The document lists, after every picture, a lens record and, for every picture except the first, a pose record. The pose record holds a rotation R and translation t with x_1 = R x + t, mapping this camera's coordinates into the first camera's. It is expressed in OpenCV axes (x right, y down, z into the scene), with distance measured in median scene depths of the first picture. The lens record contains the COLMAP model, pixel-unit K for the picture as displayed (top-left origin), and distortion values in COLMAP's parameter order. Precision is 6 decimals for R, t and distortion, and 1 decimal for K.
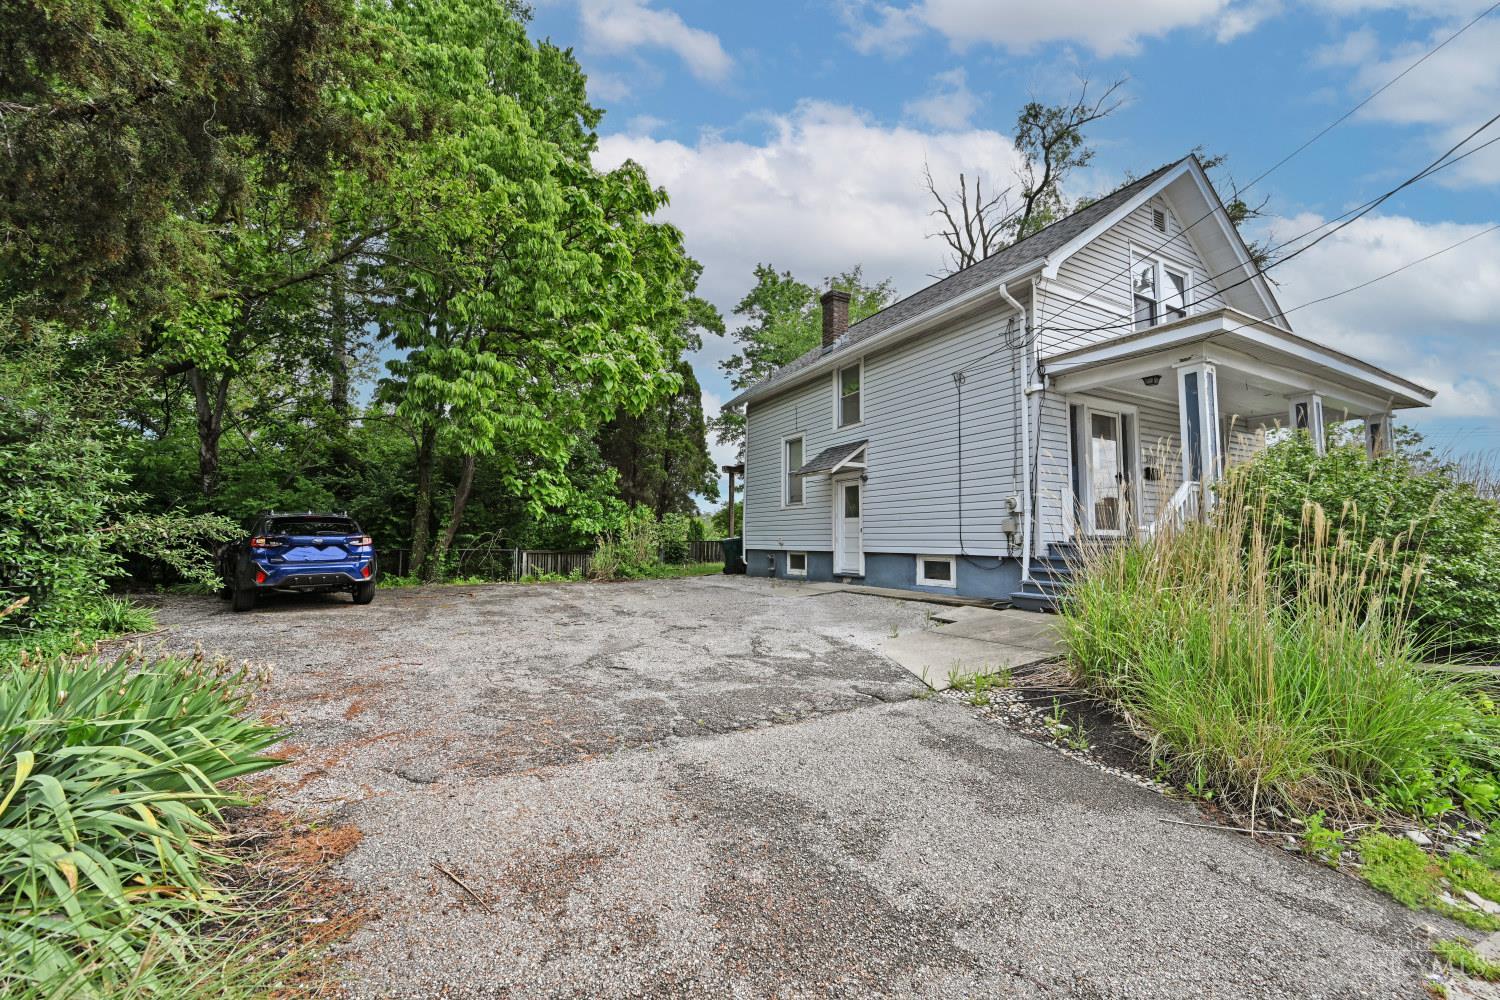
lens RADIAL K [[597.0, 0, 753.6], [0, 597.0, 493.4], [0, 0, 1]] dist [0.000452, 0.000185]
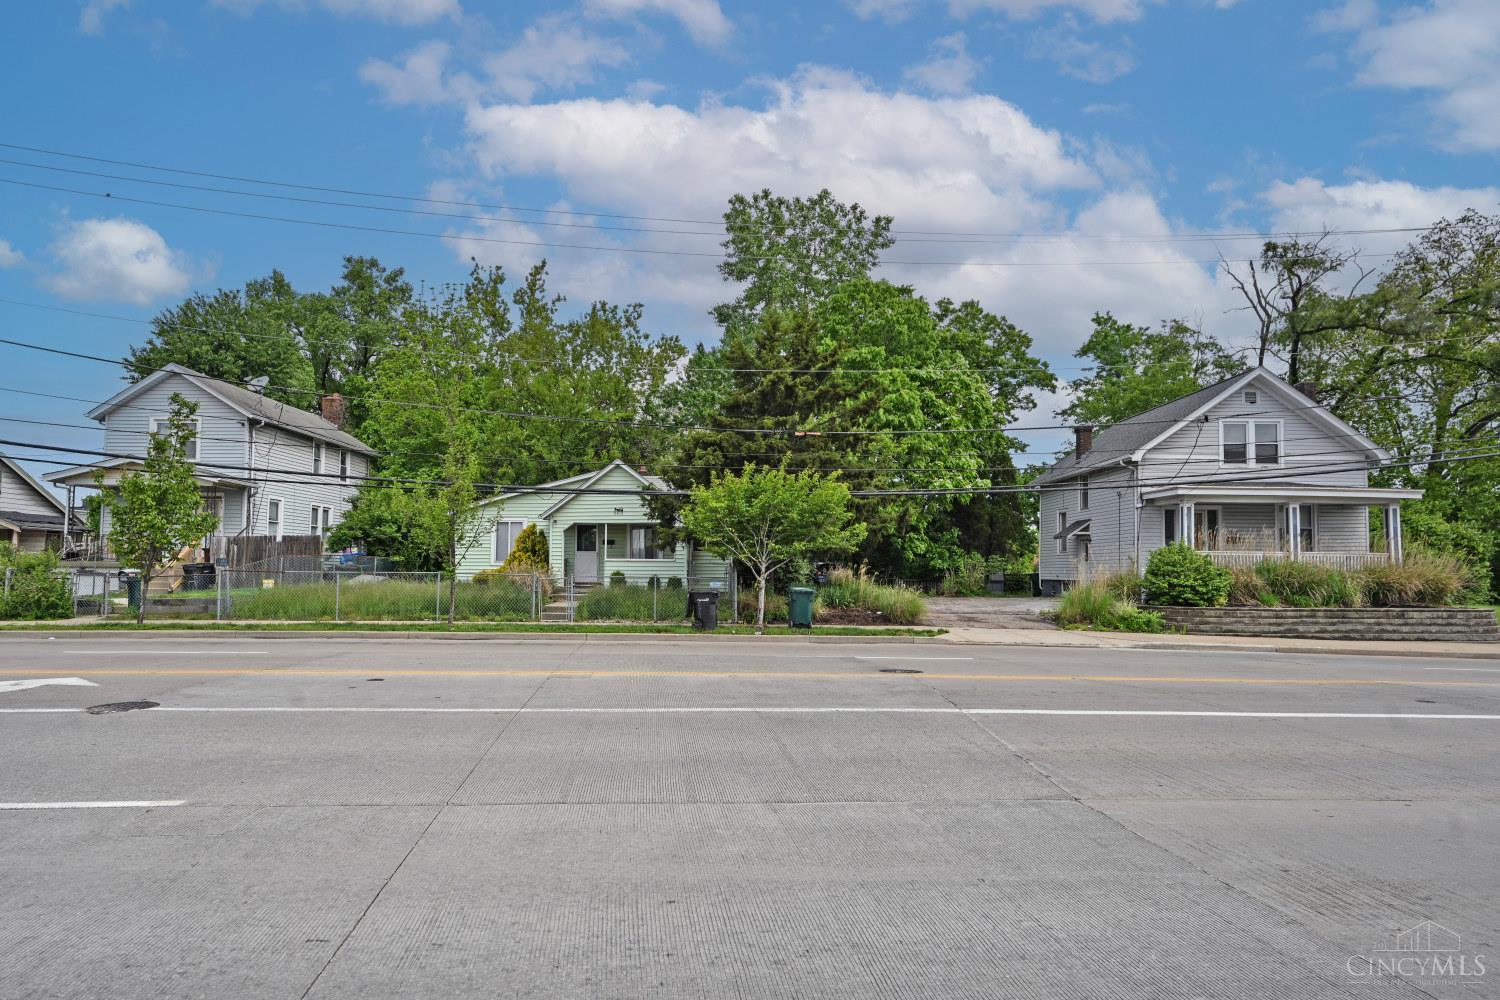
lens RADIAL K [[840.3, 0, 706.8], [0, 840.3, 536.5], [0, 0, 1]] dist [-0.003040, 0.000855]
pose [[0.854957, -0.018508, -0.518368, 0.501195], [0.037292, 0.998970, 0.025838, -0.142161], [0.517356, -0.041421, 0.854767, -1.741614]]
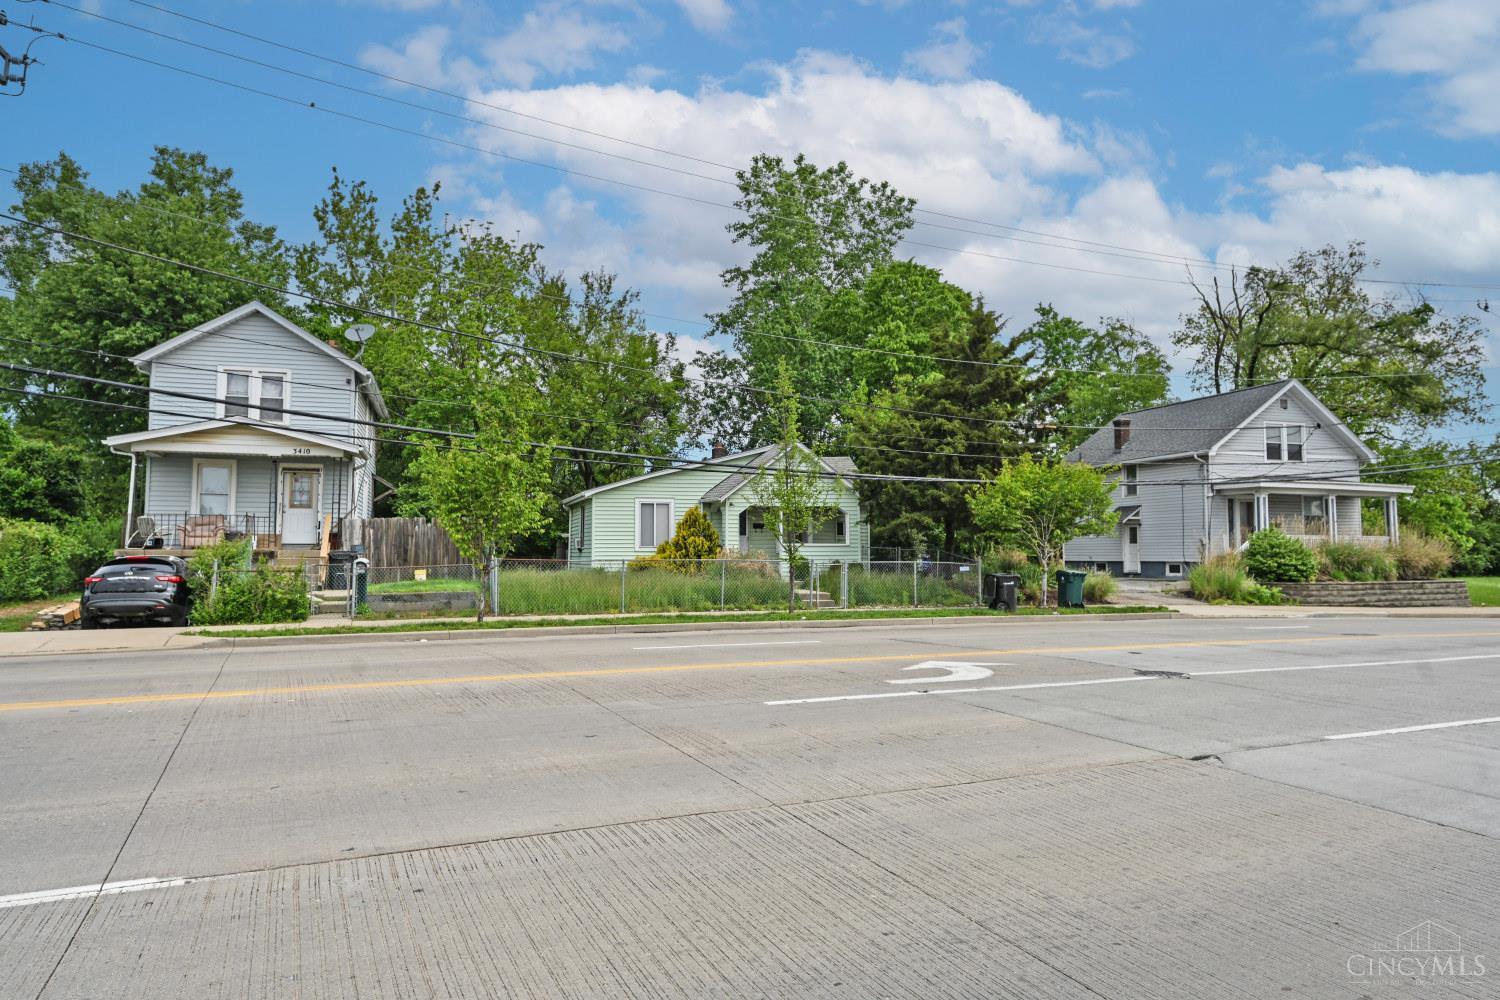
lens RADIAL K [[978.6, 0, 750.0], [0, 978.6, 500.0], [0, 0, 1]] dist [-0.004219, 0.000256]
pose [[0.979679, -0.014530, -0.200046, -0.418931], [0.019533, 0.999543, 0.023056, -0.201794], [0.199620, -0.026495, 0.979515, -2.390377]]
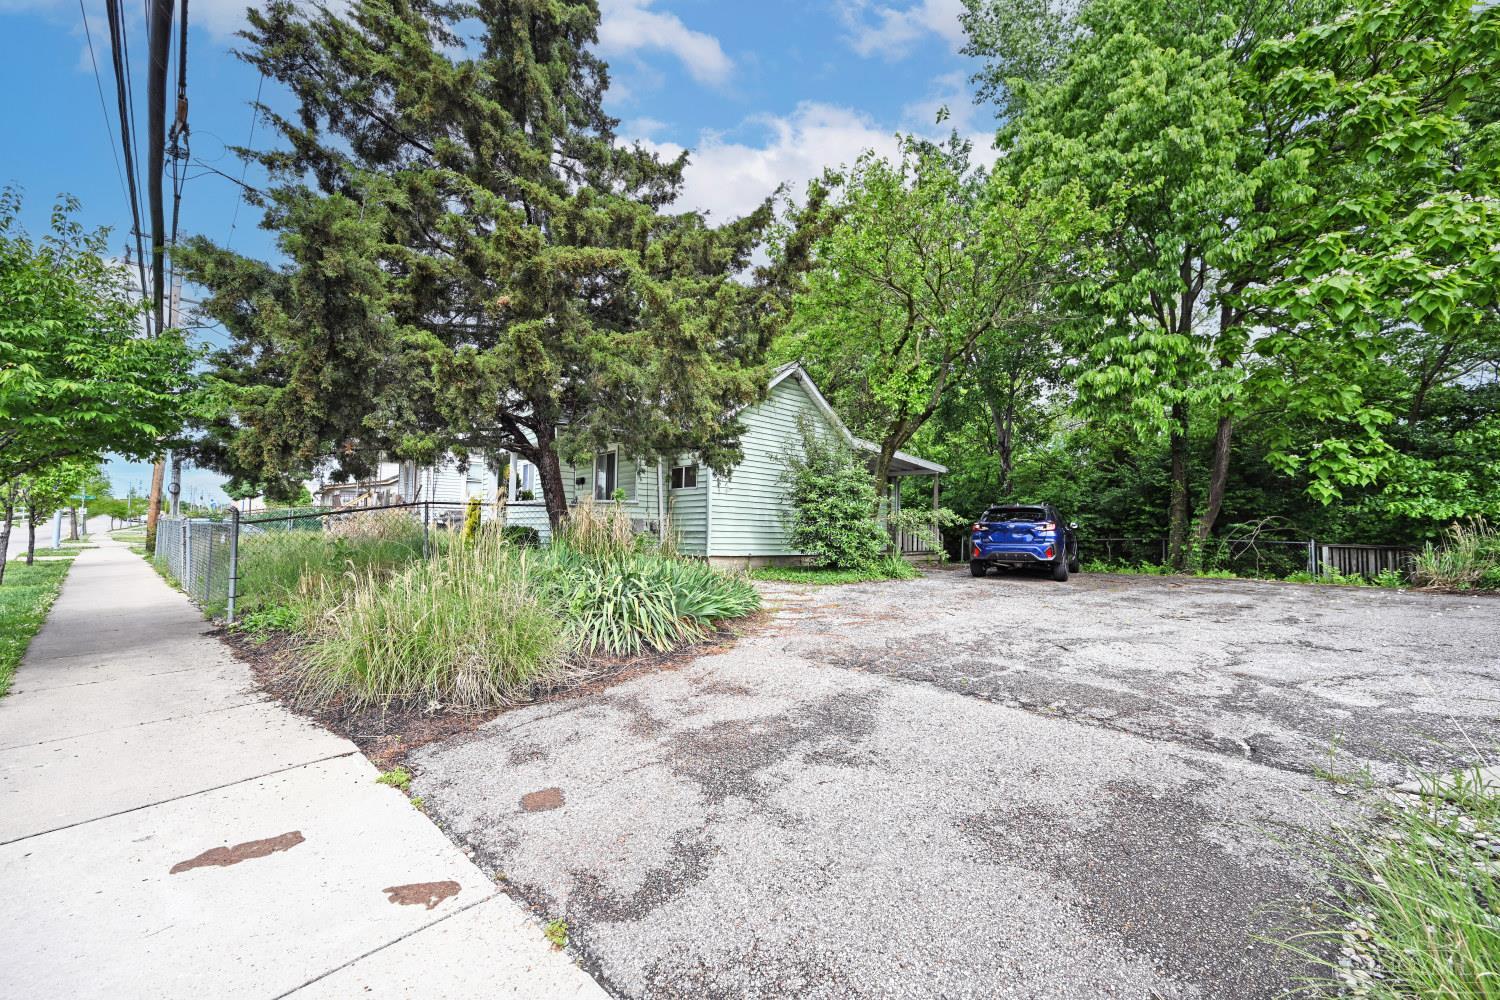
lens RADIAL K [[597.0, 0, 753.6], [0, 597.0, 493.4], [0, 0, 1]] dist [0.000452, 0.000185]
pose [[0.208129, -0.057324, -0.976420, 0.291614], [0.063855, 0.996948, -0.044918, 0.021861], [0.976015, -0.053000, 0.211154, 0.136254]]
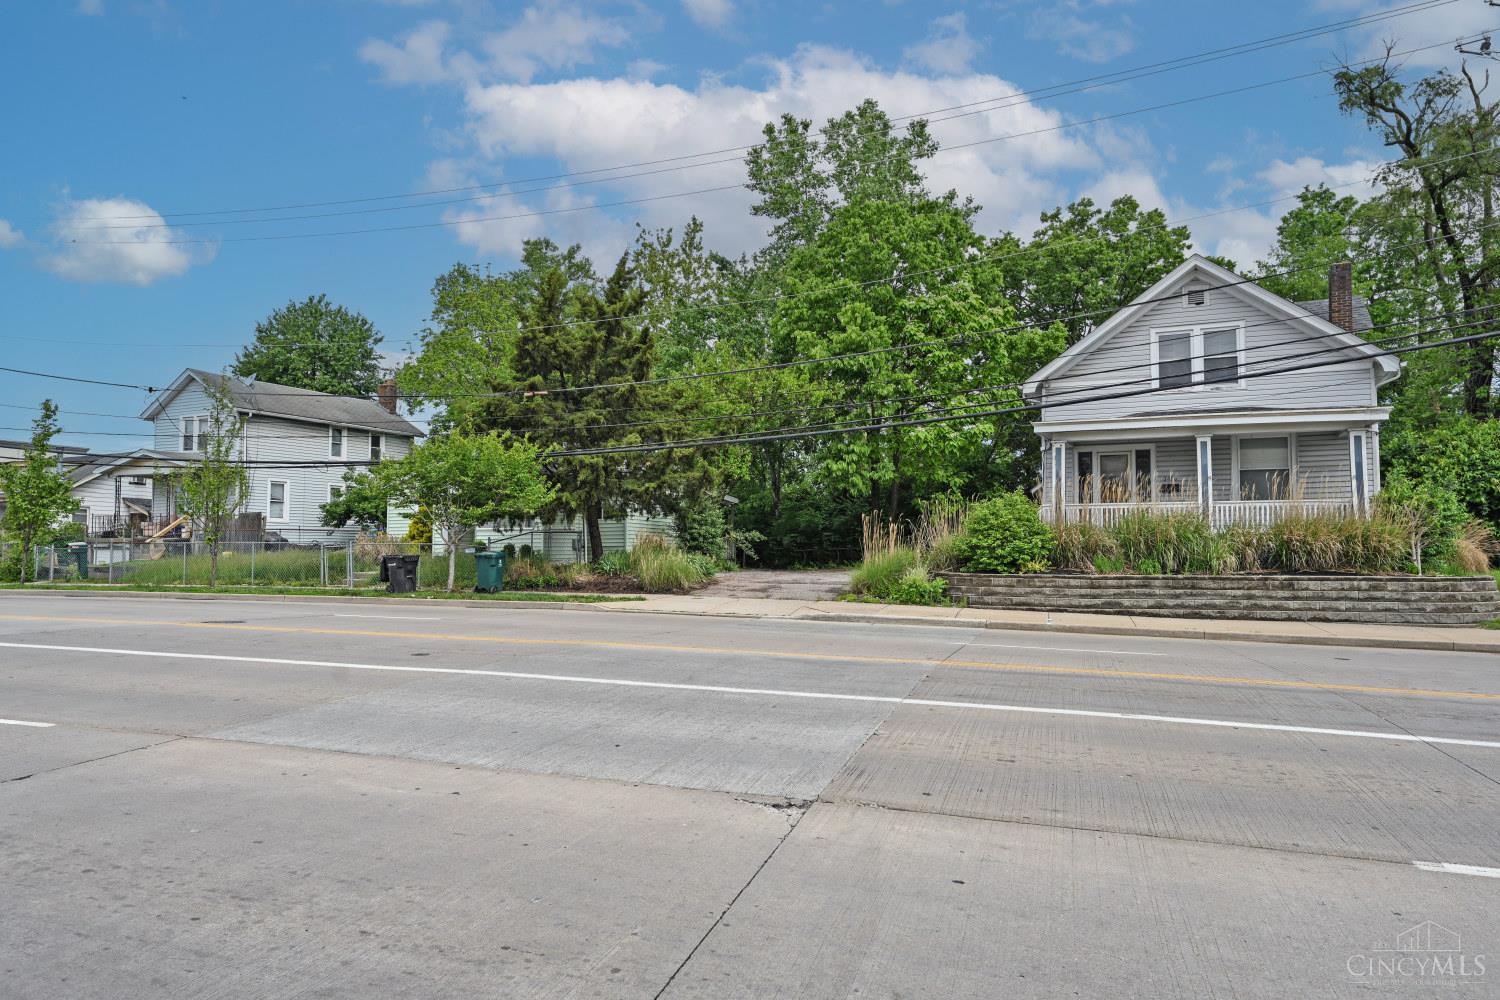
lens RADIAL K [[956.0, 0, 750.0], [0, 956.0, 500.0], [0, 0, 1]] dist [-0.003834, 0.000145]
pose [[0.597627, -0.046160, -0.800445, 1.534249], [0.068811, 0.997611, -0.006155, -0.047785], [0.798816, -0.051401, 0.599375, -0.955577]]
